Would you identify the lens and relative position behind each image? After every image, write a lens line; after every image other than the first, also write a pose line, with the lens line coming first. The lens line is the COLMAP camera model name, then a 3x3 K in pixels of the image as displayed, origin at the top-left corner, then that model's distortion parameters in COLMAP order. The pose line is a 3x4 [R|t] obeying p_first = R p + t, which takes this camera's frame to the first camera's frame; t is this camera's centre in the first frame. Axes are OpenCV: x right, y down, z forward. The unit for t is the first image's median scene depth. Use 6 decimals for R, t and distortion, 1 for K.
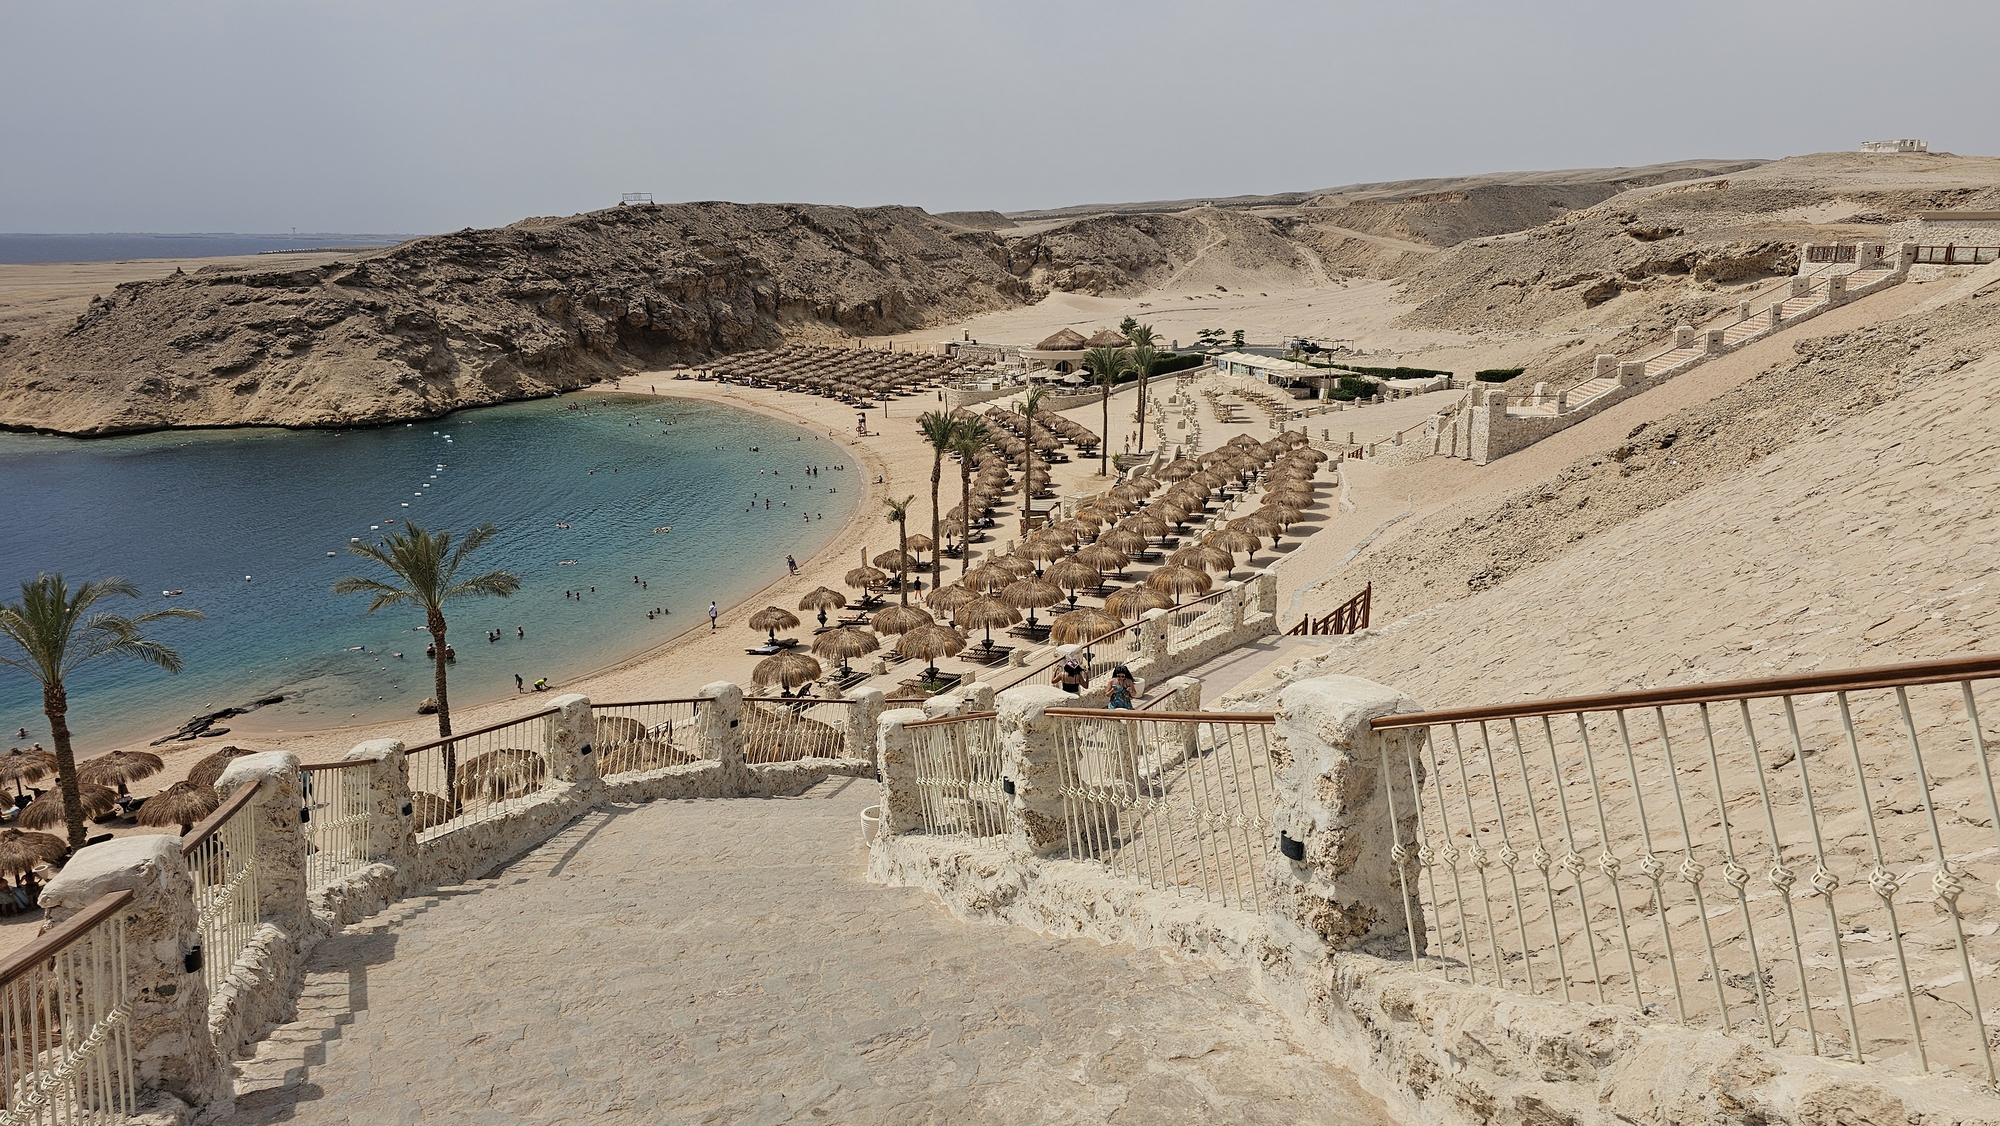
lens RADIAL K [[1354.3, 0, 1017.4], [0, 1354.3, 569.2], [0, 0, 1]] dist [0.034852, -0.015364]
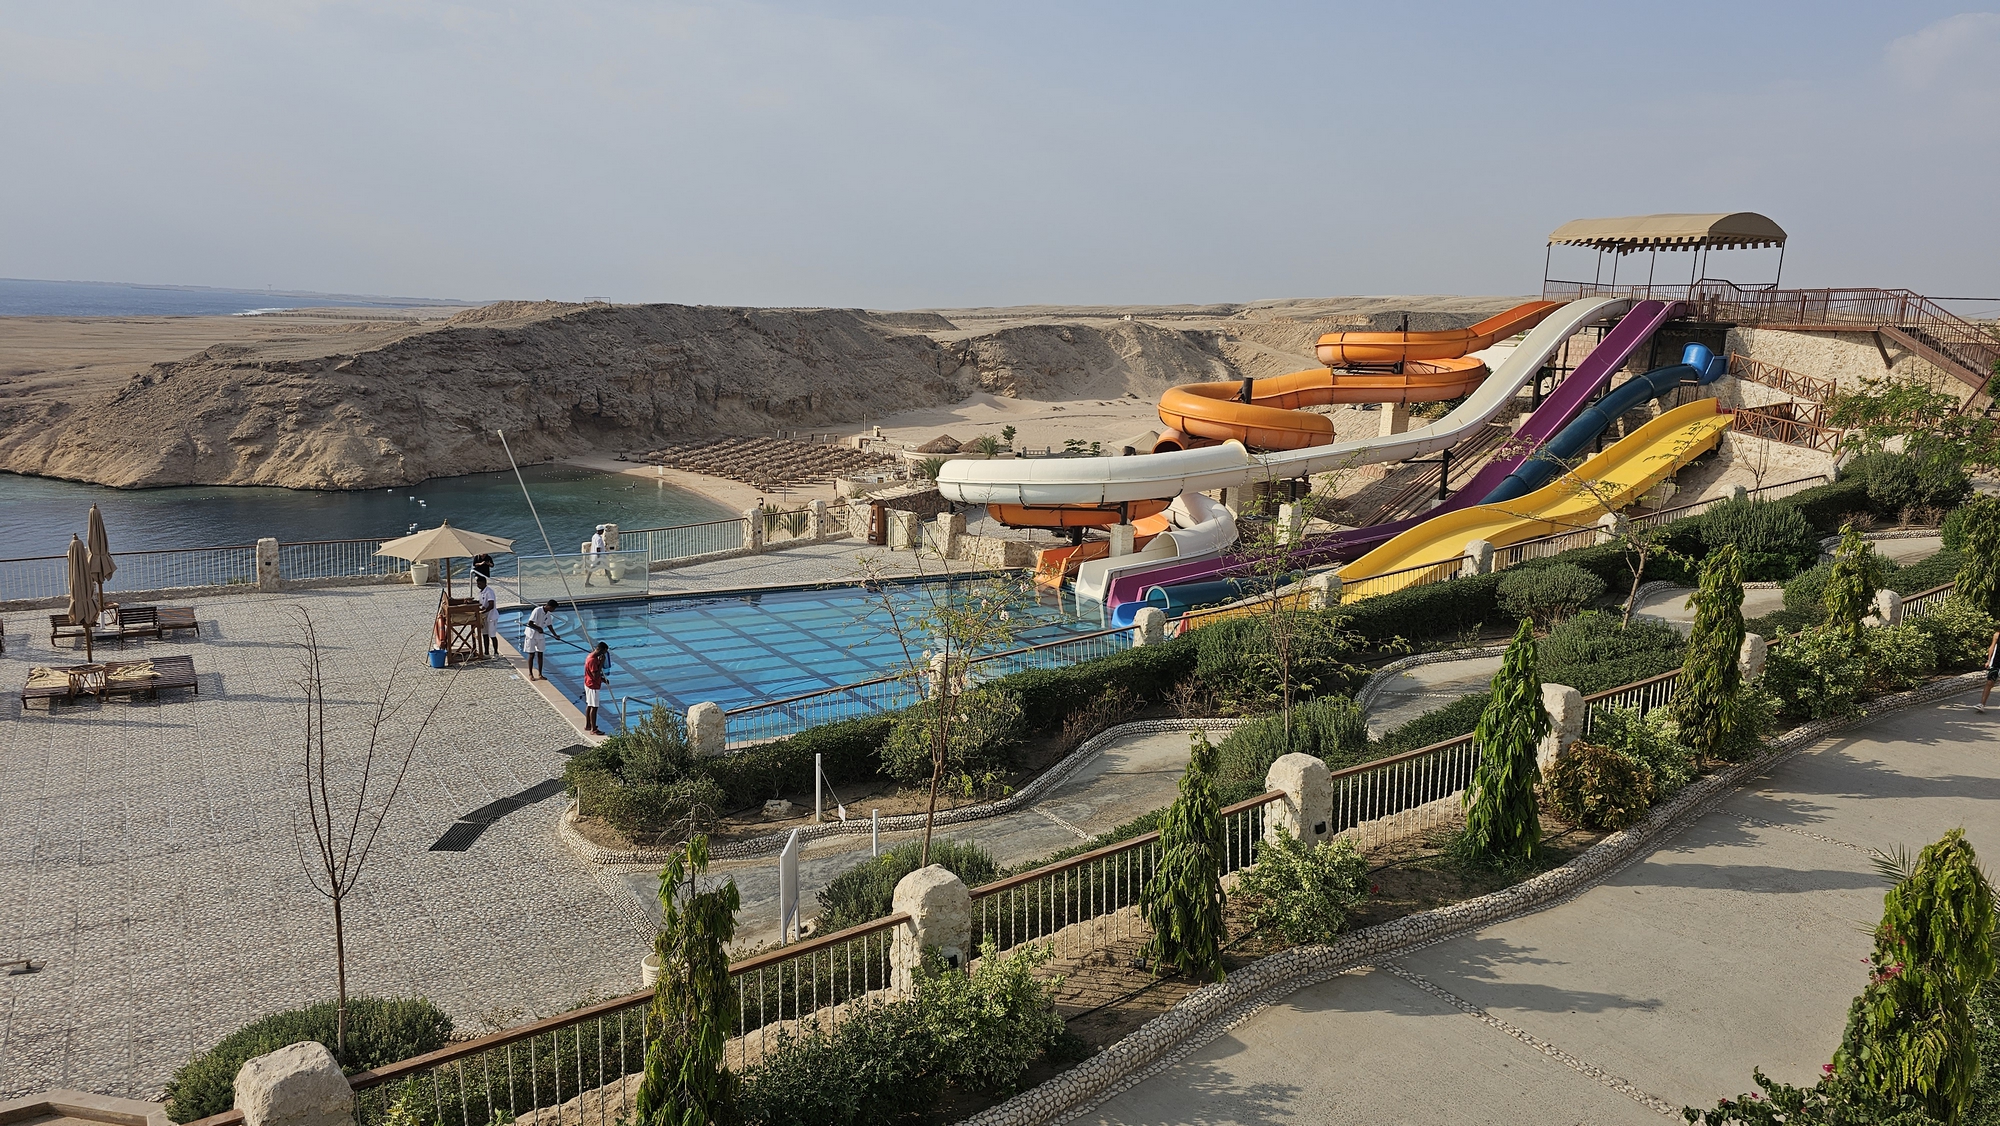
lens RADIAL K [[1354.3, 0, 993.5], [0, 1354.3, 543.9], [0, 0, 1]] dist [0.034852, -0.015364]
pose [[0.998885, 0.044753, 0.015027, 0.150030], [-0.043393, 0.995761, -0.081103, 0.032253], [-0.018593, 0.080361, 0.996592, -0.431050]]
